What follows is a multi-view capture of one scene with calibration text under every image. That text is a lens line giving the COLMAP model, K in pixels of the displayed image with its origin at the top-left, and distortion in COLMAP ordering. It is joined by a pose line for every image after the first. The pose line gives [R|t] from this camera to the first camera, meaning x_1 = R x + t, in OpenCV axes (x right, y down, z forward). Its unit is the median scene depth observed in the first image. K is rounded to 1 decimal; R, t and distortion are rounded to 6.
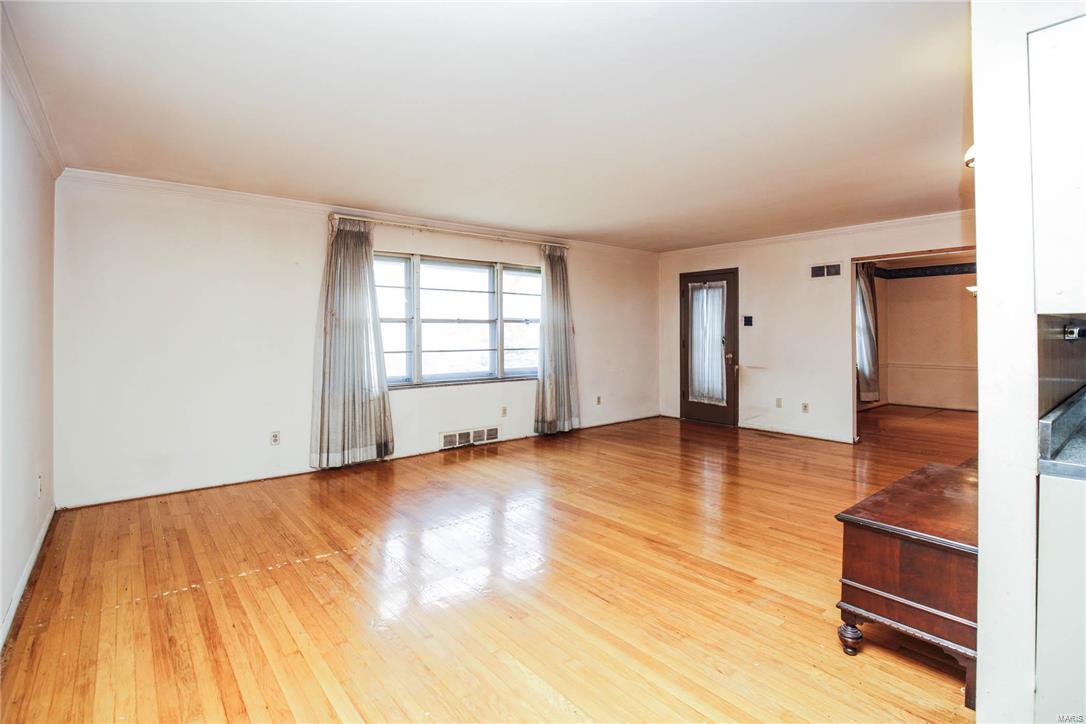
lens RADIAL K [[527.3, 0, 548.5], [0, 527.3, 338.3], [0, 0, 1]] dist [-0.032048, 0.000162]
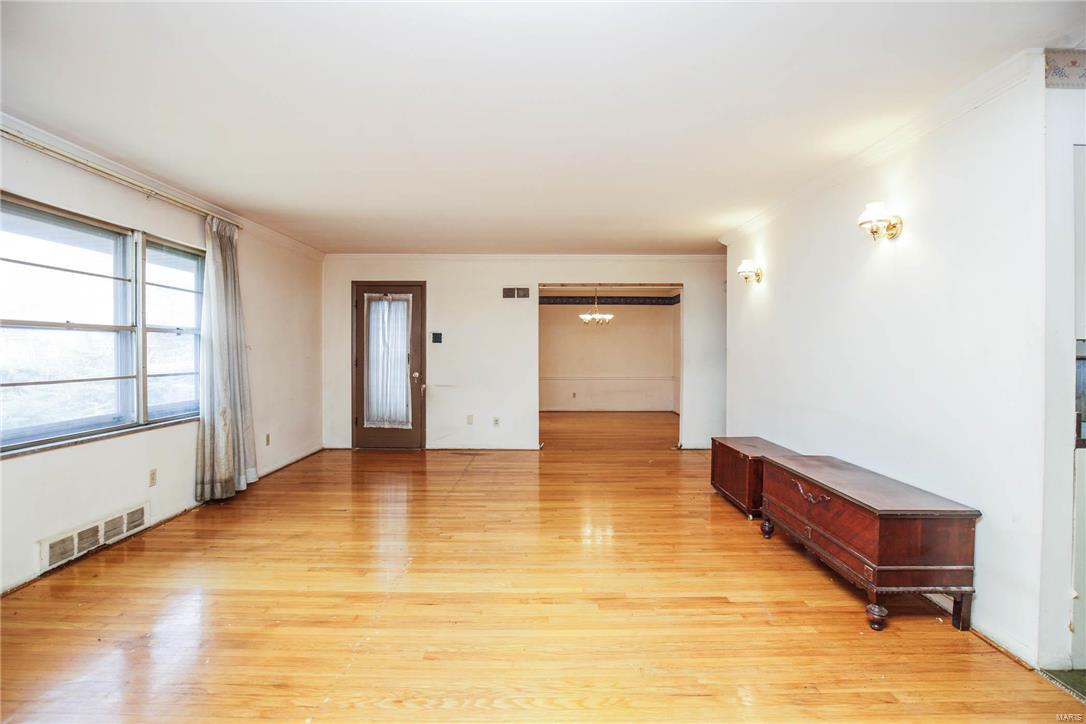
lens RADIAL K [[509.9, 0, 543.0], [0, 509.9, 362.0], [0, 0, 1]] dist [-0.029151, 0.000561]
pose [[0.634037, -0.013117, 0.773191, -0.233673], [0.002915, 0.999890, 0.014572, -0.001867], [-0.773297, -0.006985, 0.634005, 0.273563]]
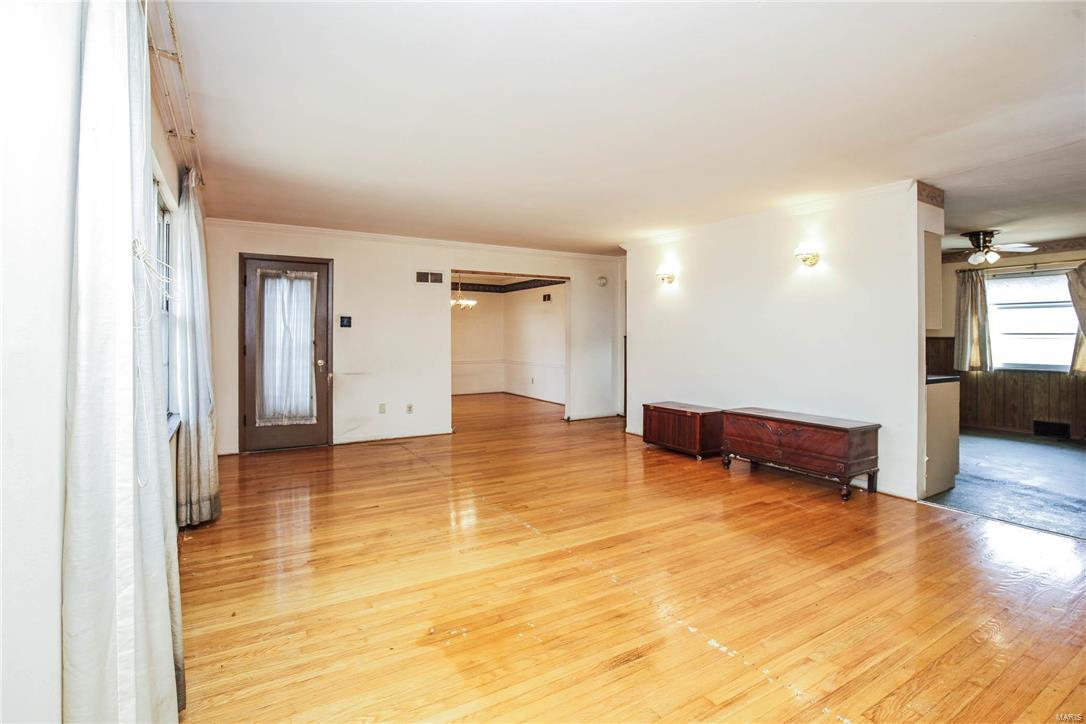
lens RADIAL K [[527.3, 0, 548.5], [0, 527.3, 338.3], [0, 0, 1]] dist [-0.032048, 0.000162]
pose [[0.140612, -0.002088, 0.990063, -0.475569], [0.008710, 0.999962, 0.000872, -0.003181], [-0.990026, 0.008501, 0.140625, 0.573231]]
